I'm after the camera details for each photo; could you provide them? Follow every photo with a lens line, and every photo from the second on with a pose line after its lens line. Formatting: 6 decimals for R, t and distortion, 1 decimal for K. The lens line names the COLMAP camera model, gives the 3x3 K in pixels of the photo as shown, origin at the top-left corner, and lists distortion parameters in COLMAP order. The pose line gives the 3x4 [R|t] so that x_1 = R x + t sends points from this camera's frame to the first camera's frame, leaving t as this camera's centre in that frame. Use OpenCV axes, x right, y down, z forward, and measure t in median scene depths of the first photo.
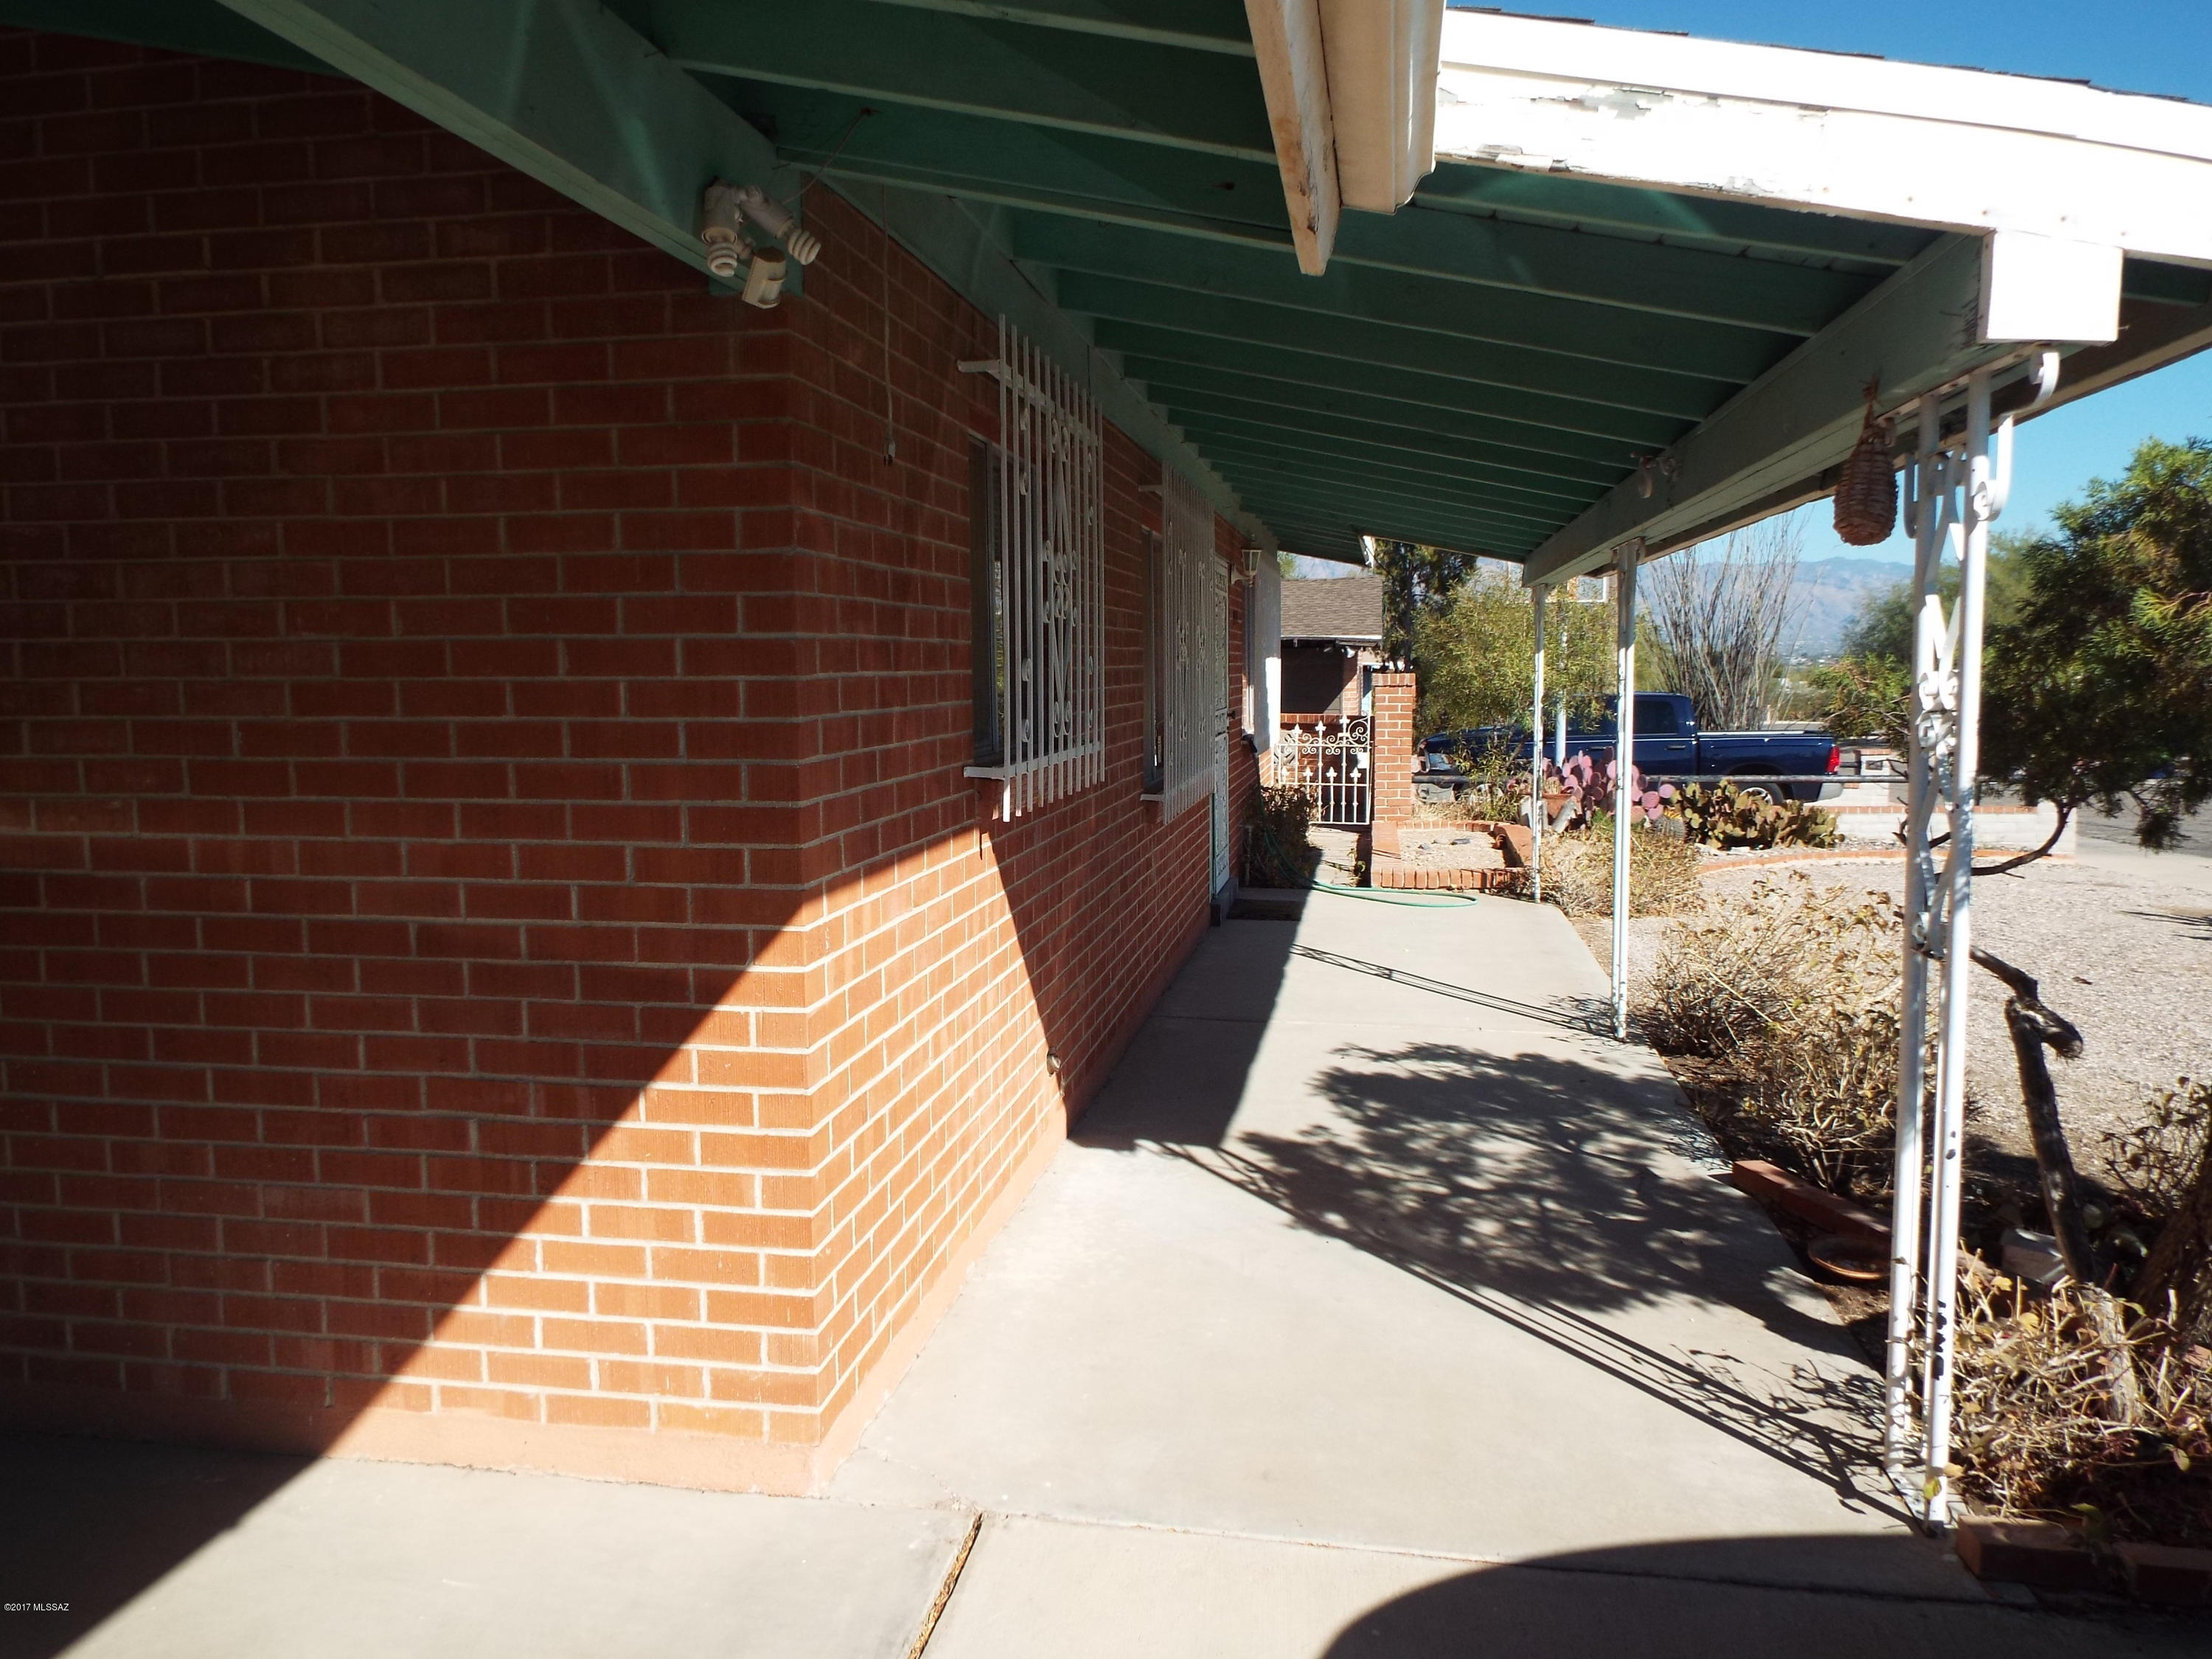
lens RADIAL K [[1618.6, 0, 1106.0], [0, 1618.6, 829.5], [0, 0, 1]] dist [-0.025218, 0.005604]
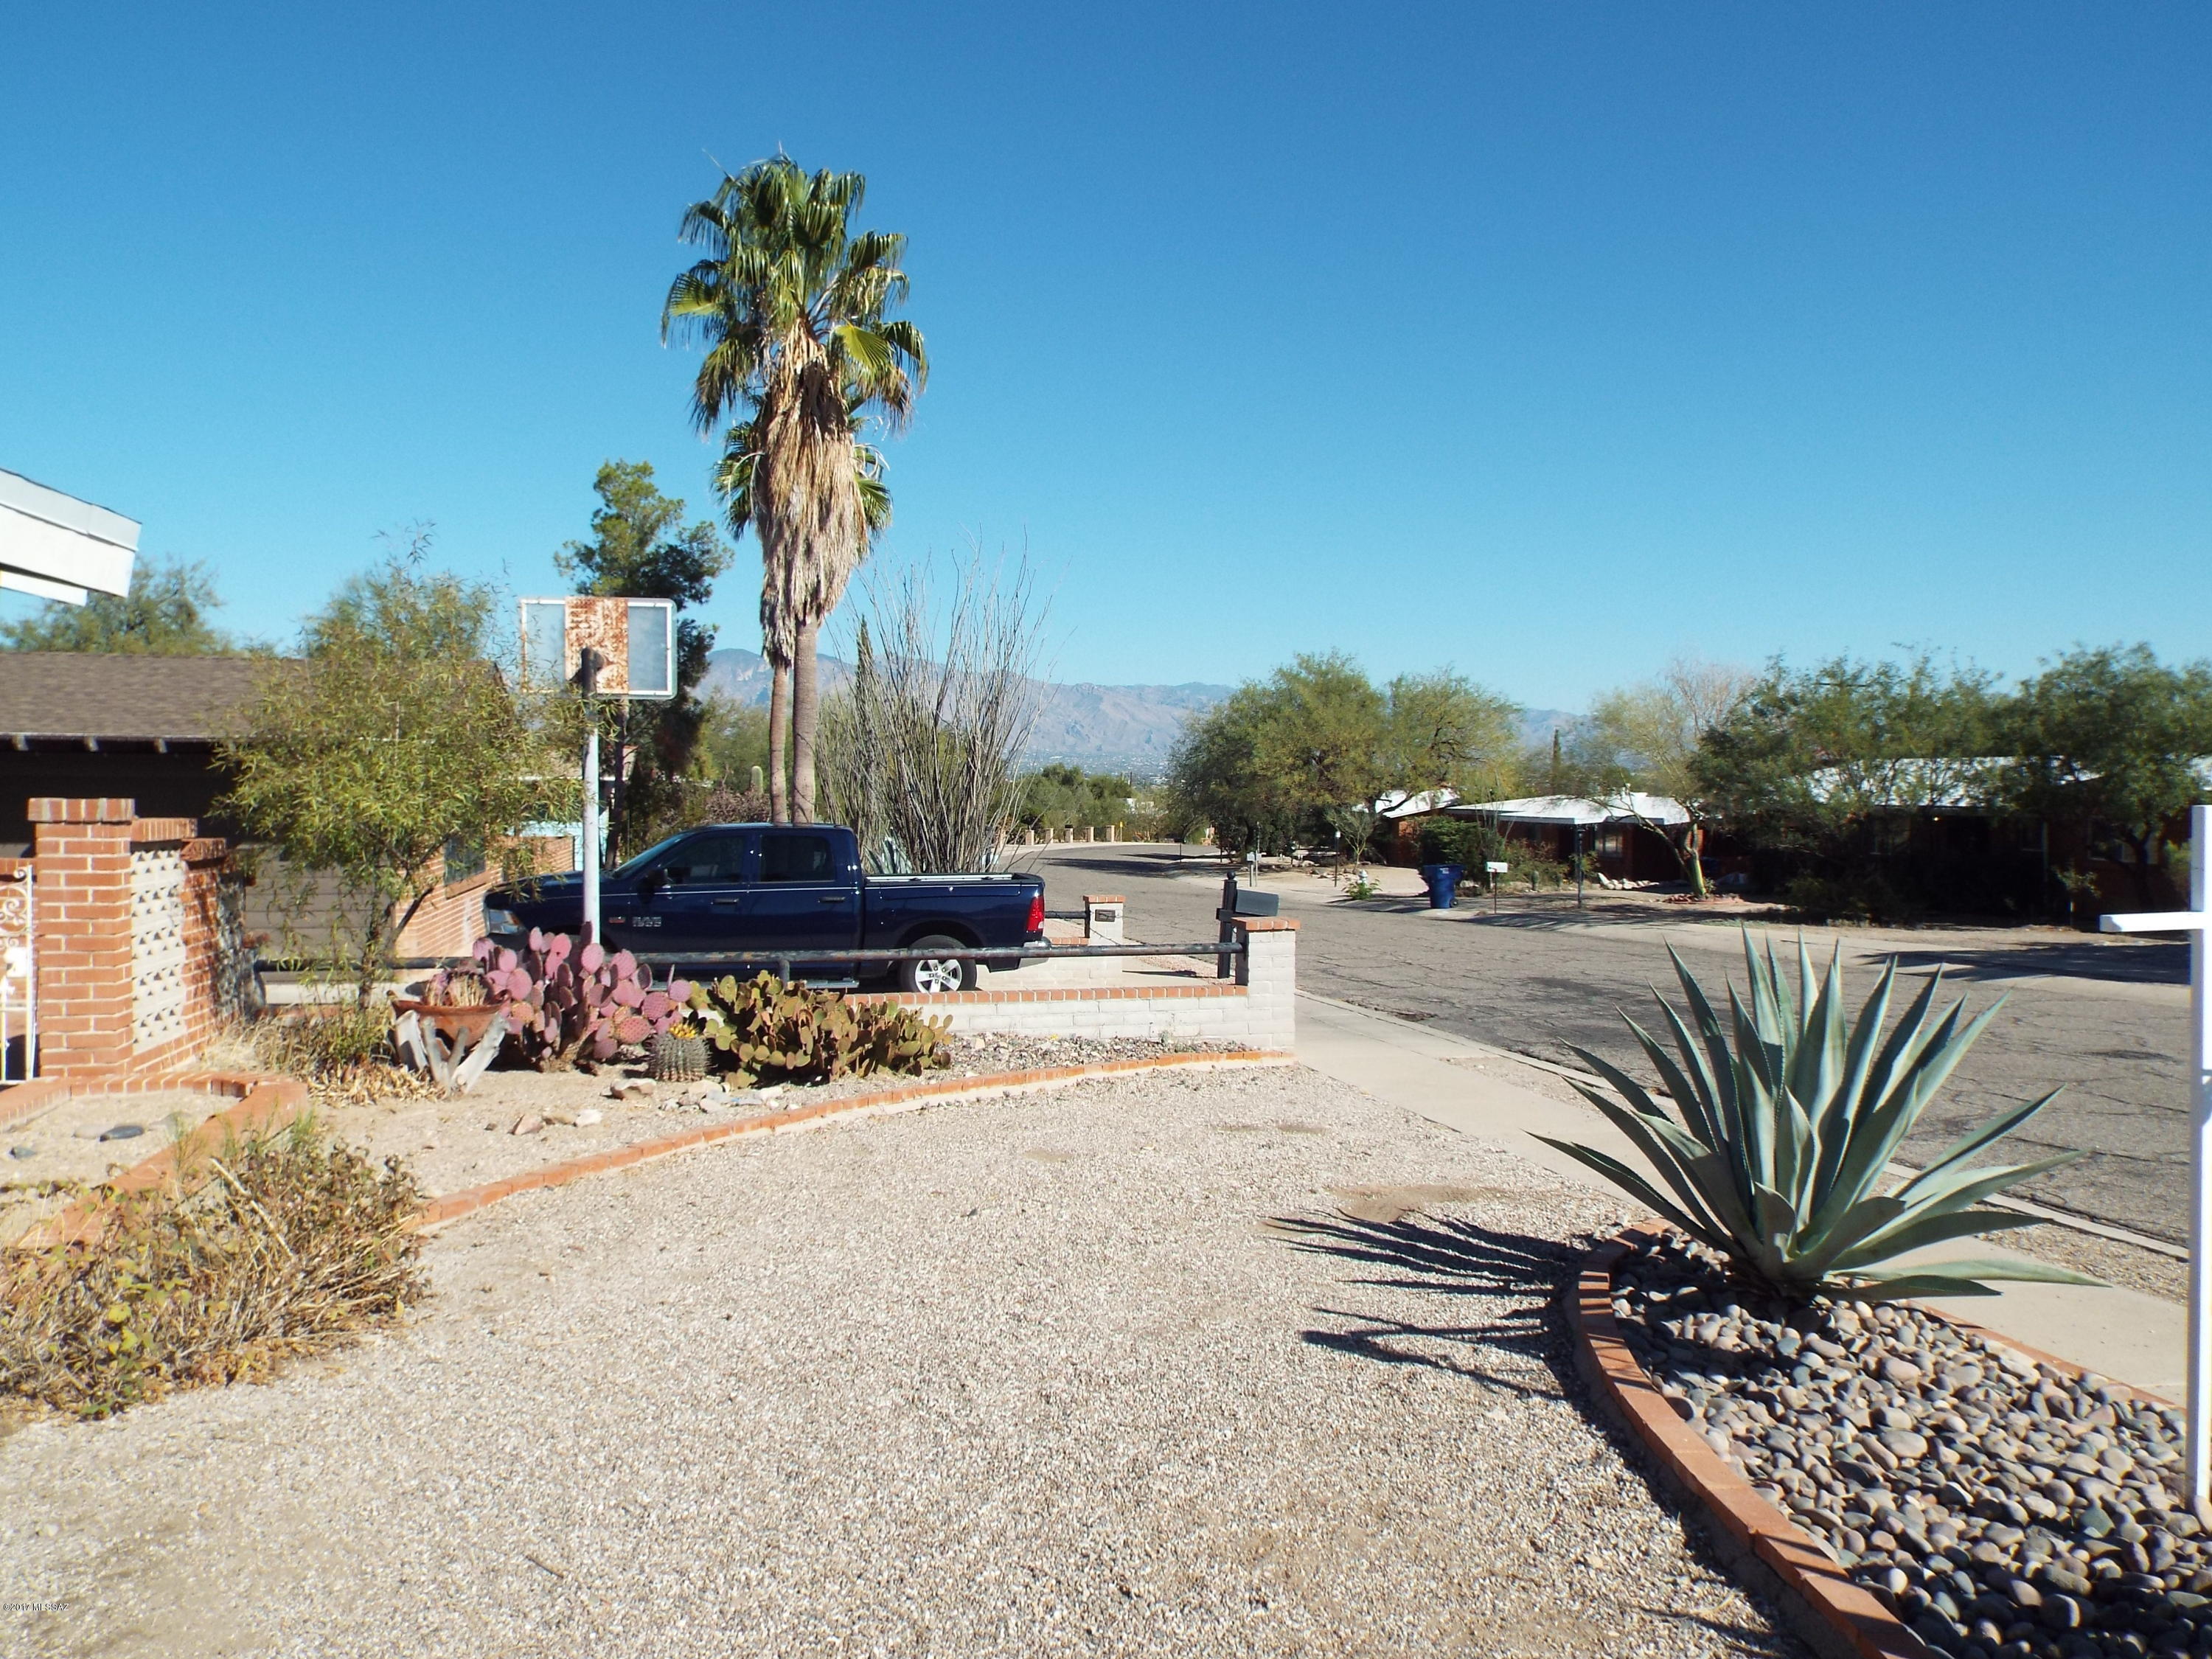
lens RADIAL K [[1676.2, 0, 1106.0], [0, 1676.2, 829.5], [0, 0, 1]] dist [0.006811, 0.010287]
pose [[0.933805, 0.009343, 0.357661, 0.276430], [0.015656, 0.997634, -0.066935, -0.041178], [-0.357440, 0.068104, 0.931450, 0.342260]]
